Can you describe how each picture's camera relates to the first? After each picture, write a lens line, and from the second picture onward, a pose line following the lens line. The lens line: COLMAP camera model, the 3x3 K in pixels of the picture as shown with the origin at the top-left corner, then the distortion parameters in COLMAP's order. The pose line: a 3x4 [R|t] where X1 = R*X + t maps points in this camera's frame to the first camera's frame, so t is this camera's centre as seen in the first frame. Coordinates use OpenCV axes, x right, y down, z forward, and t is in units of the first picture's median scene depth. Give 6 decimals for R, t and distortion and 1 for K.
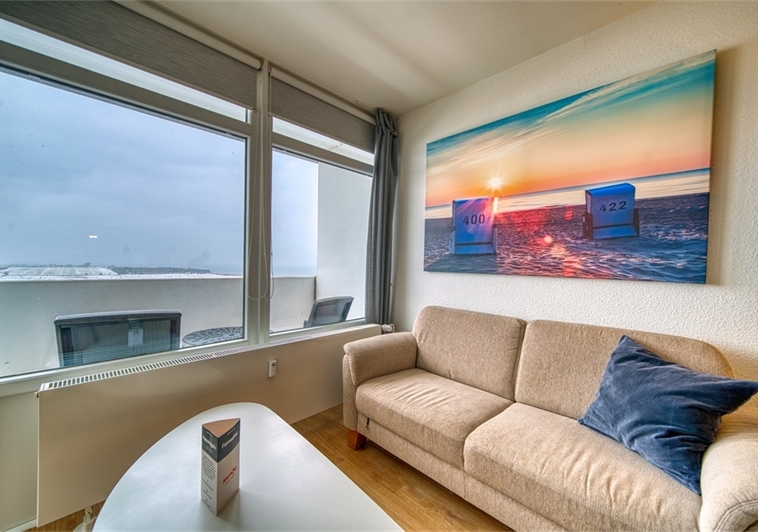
lens RADIAL K [[297.7, 0, 379.0], [0, 297.7, 266.0], [0, 0, 1]] dist [-0.000430, -0.000077]
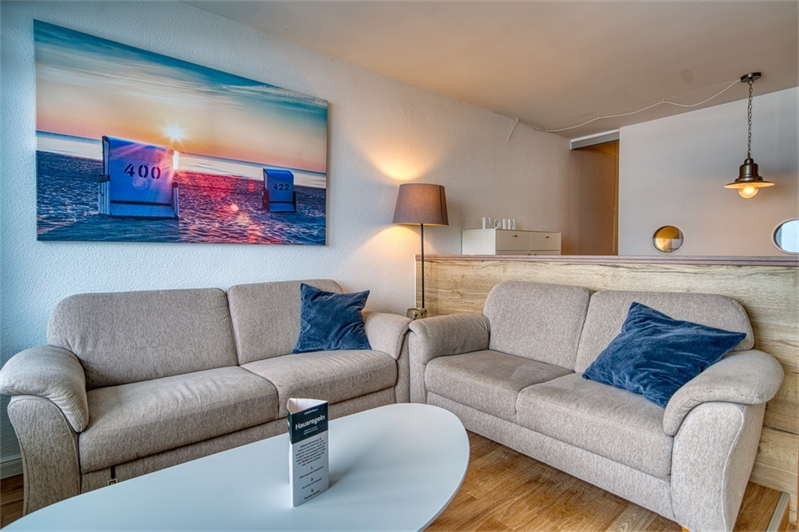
lens RADIAL K [[396.6, 0, 399.5], [0, 396.6, 266.0], [0, 0, 1]] dist [0.000055, 0.000621]
pose [[0.086823, -0.054109, 0.994753, -0.752186], [0.012632, 0.998503, 0.053210, 0.046469], [-0.996144, 0.007946, 0.087376, 0.303231]]
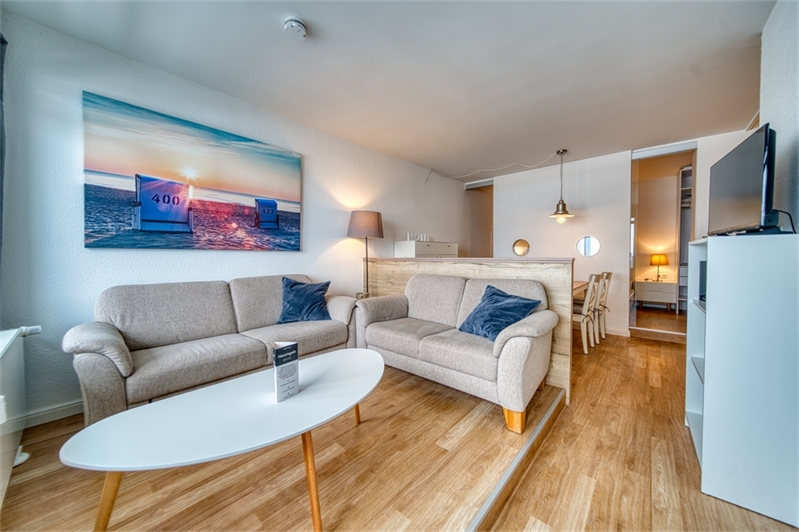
lens RADIAL K [[281.9, 0, 399.5], [0, 281.9, 266.0], [0, 0, 1]] dist [-0.003790, -0.000198]
pose [[-0.058834, -0.055064, 0.996748, -0.894357], [0.010622, 0.998387, 0.055781, 0.044864], [-0.998211, 0.013869, -0.058154, 0.247390]]
